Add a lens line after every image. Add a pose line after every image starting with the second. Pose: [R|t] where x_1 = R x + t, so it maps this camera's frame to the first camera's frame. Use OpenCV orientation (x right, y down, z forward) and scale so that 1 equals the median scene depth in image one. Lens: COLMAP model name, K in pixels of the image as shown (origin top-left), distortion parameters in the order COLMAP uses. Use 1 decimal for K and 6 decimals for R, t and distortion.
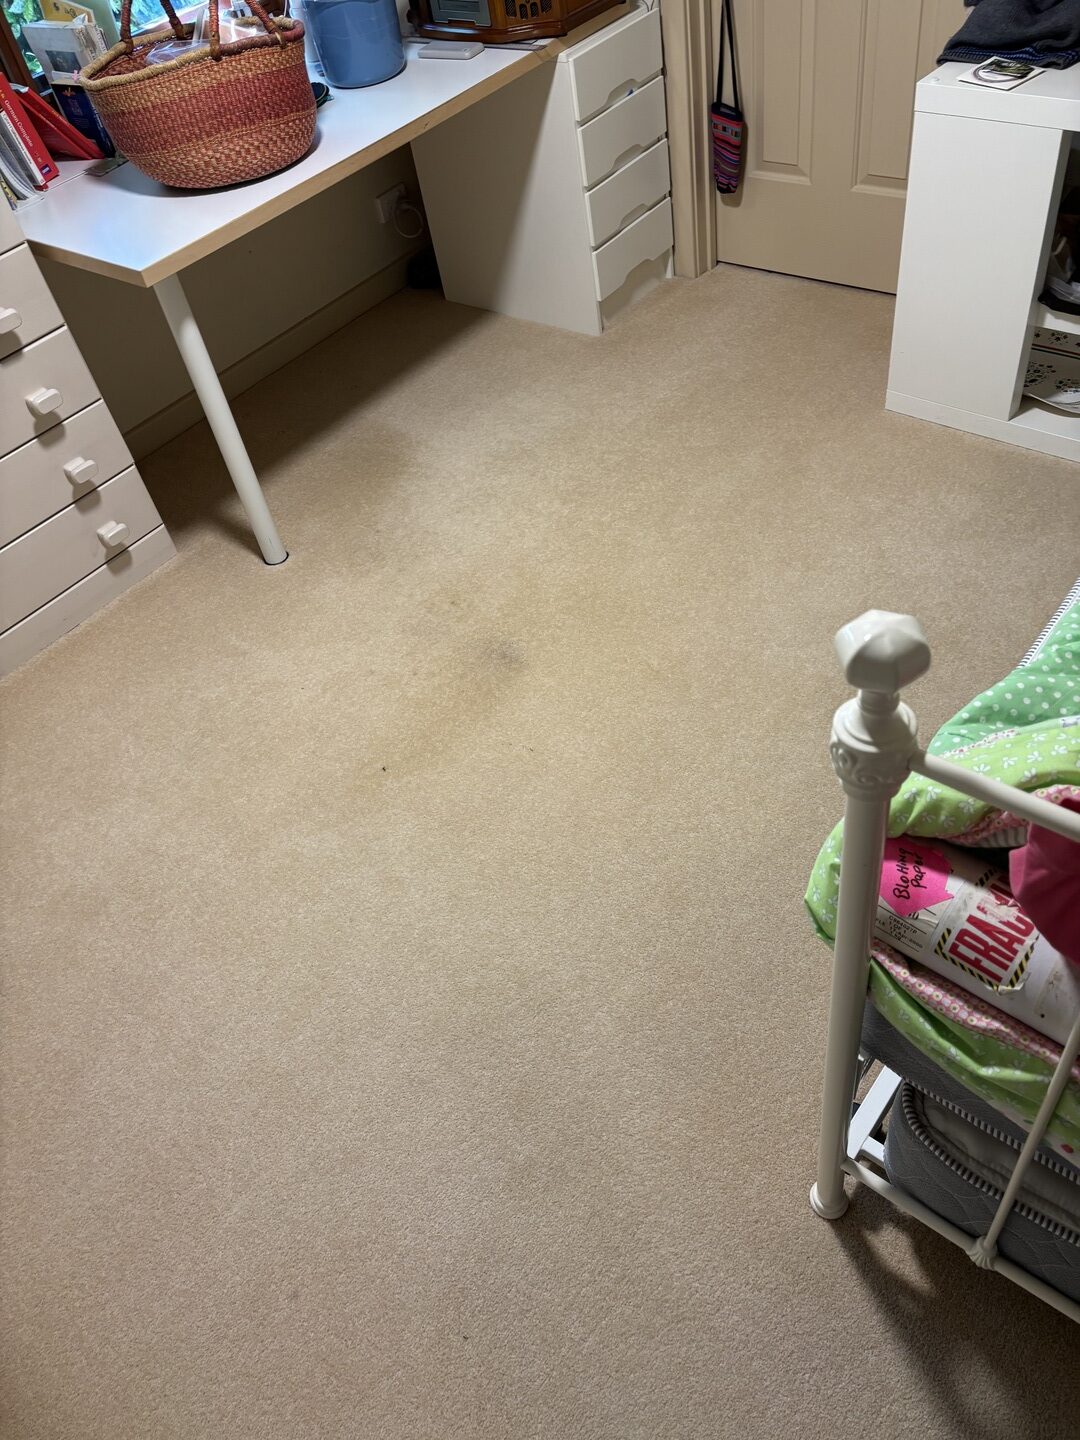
lens RADIAL K [[1082.4, 0, 540.0], [0, 1082.4, 730.7], [0, 0, 1]] dist [0.069370, -0.047707]
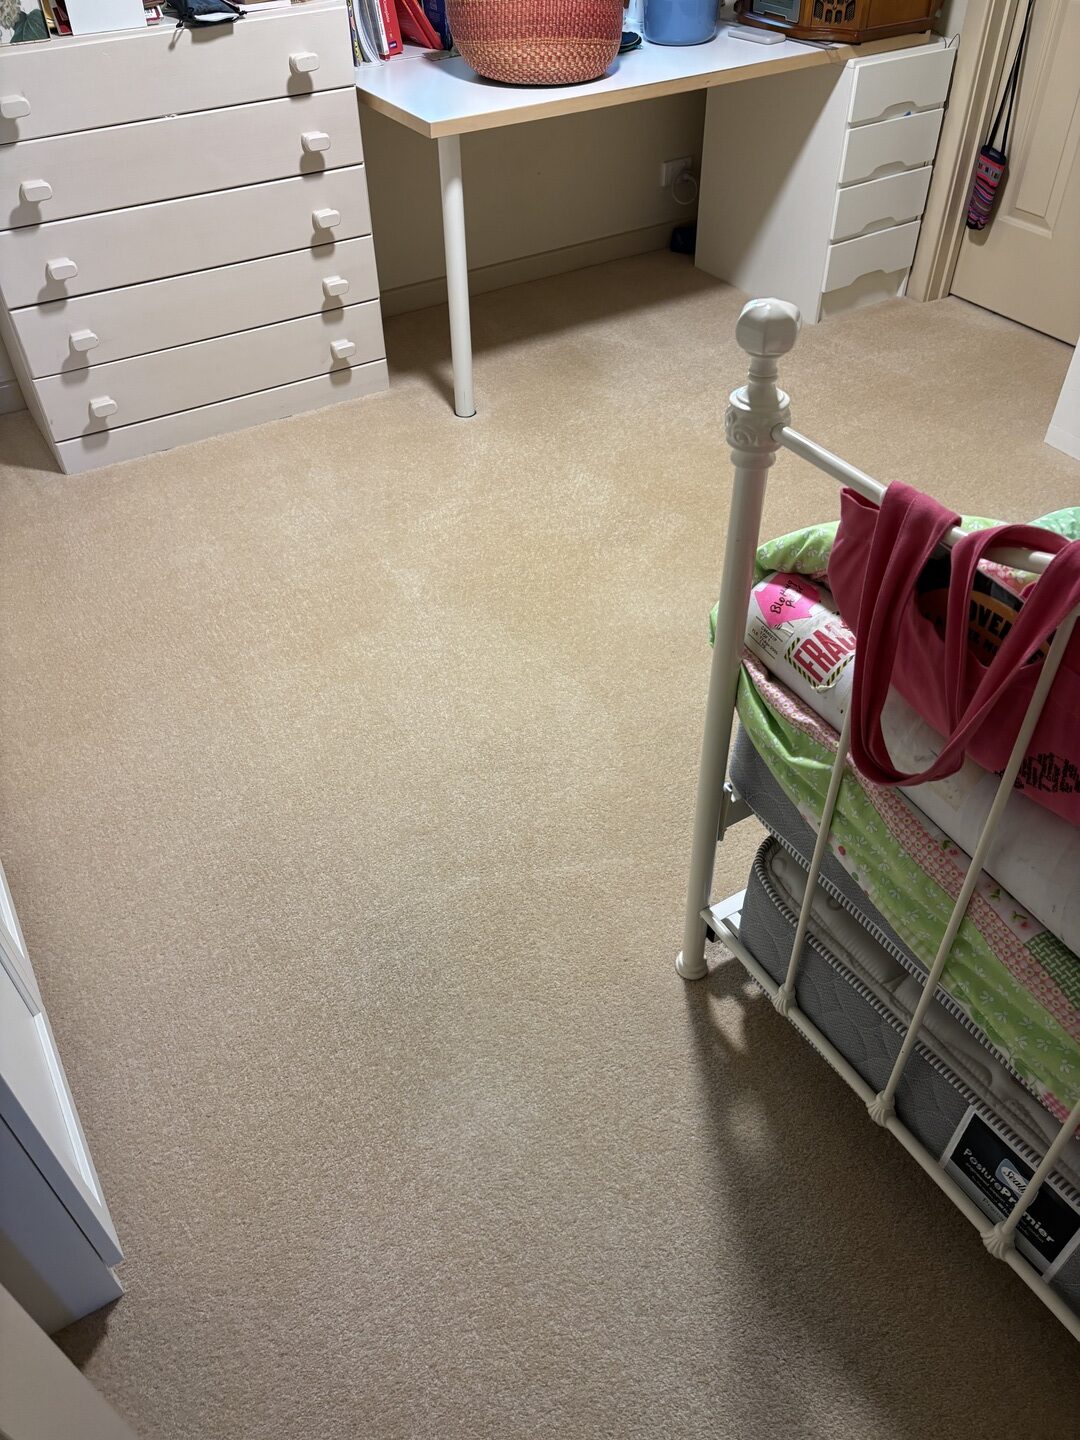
lens RADIAL K [[1082.4, 0, 537.8], [0, 1082.4, 708.6], [0, 0, 1]] dist [0.069370, -0.047707]
pose [[0.932790, 0.322328, -0.161269, 0.127080], [-0.330541, 0.943427, -0.026243, 0.154676], [0.143687, 0.077786, 0.986561, -0.108048]]
